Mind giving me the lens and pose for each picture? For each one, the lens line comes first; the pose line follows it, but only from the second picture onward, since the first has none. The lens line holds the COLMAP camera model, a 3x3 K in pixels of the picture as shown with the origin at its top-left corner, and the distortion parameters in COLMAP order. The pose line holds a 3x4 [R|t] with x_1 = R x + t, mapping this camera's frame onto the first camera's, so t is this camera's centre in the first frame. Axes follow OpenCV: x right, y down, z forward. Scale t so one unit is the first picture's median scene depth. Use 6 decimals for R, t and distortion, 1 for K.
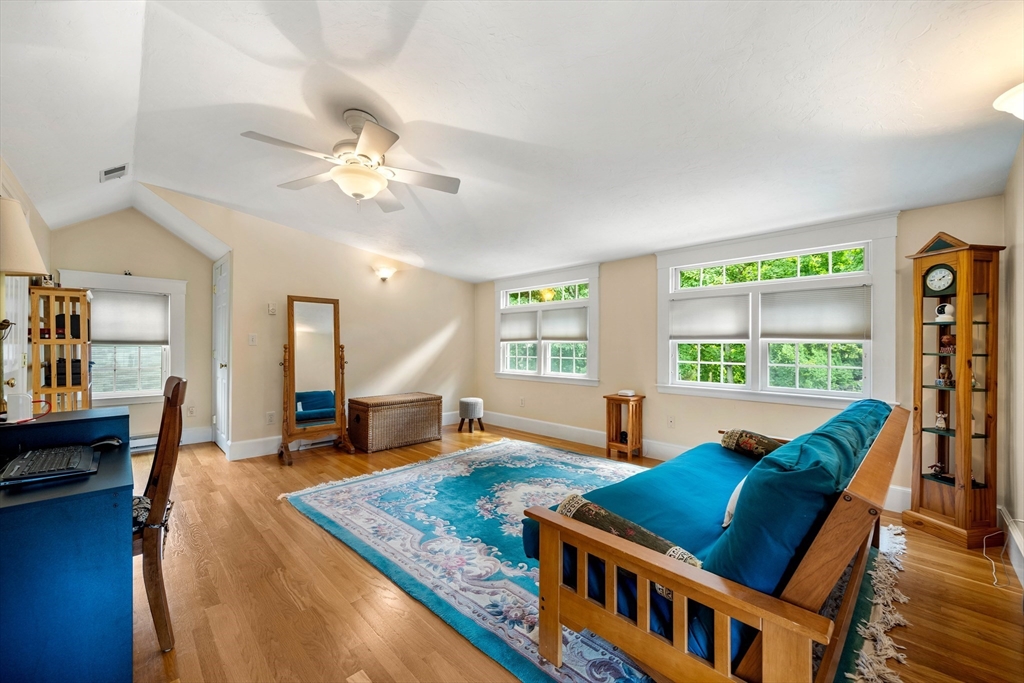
lens RADIAL K [[402.6, 0, 508.5], [0, 402.6, 344.2], [0, 0, 1]] dist [-0.000960, -0.000160]
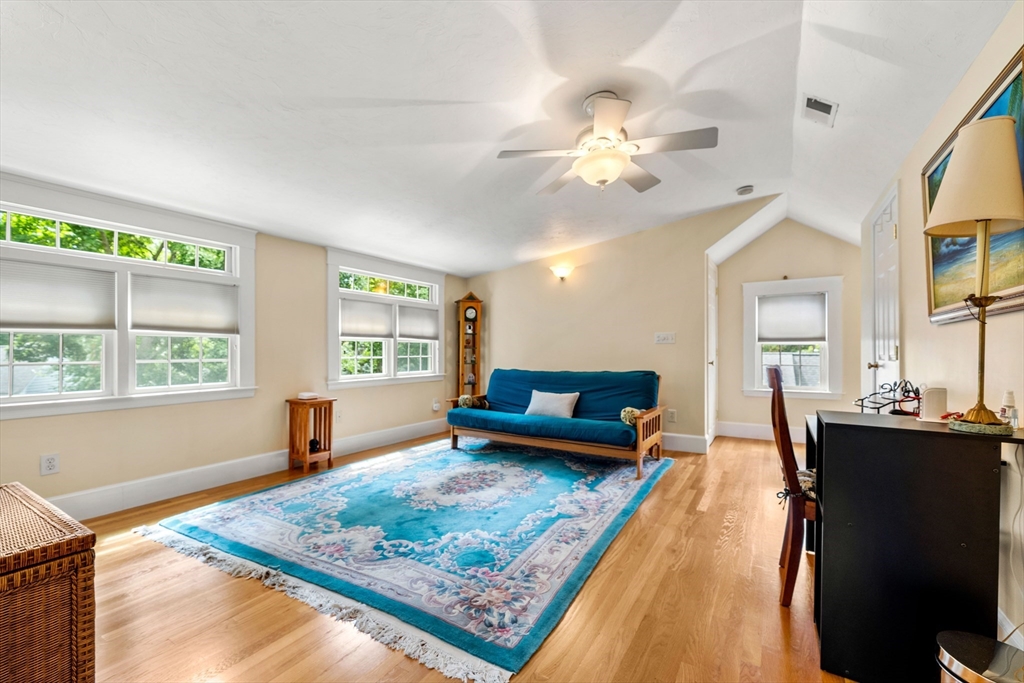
lens RADIAL K [[431.2, 0, 507.4], [0, 431.2, 349.9], [0, 0, 1]] dist [-0.003153, -0.000649]
pose [[-0.241967, -0.002942, 0.970280, -0.927414], [-0.002396, 0.999994, 0.002435, 0.022480], [-0.970282, -0.001735, -0.241972, 1.033541]]
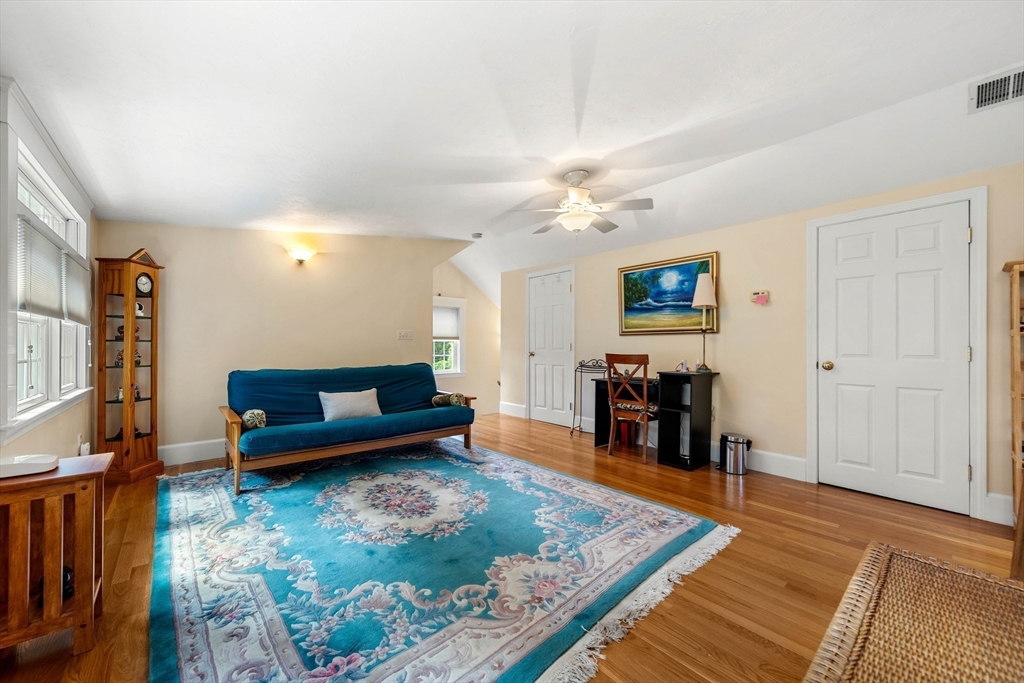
lens RADIAL K [[387.9, 0, 509.6], [0, 387.9, 345.9], [0, 0, 1]] dist [-0.002179, -0.000099]
pose [[-0.998060, -0.007053, 0.061858, -0.160465], [-0.007106, 0.999975, -0.000635, 0.025636], [-0.061852, -0.001073, -0.998085, 1.659632]]
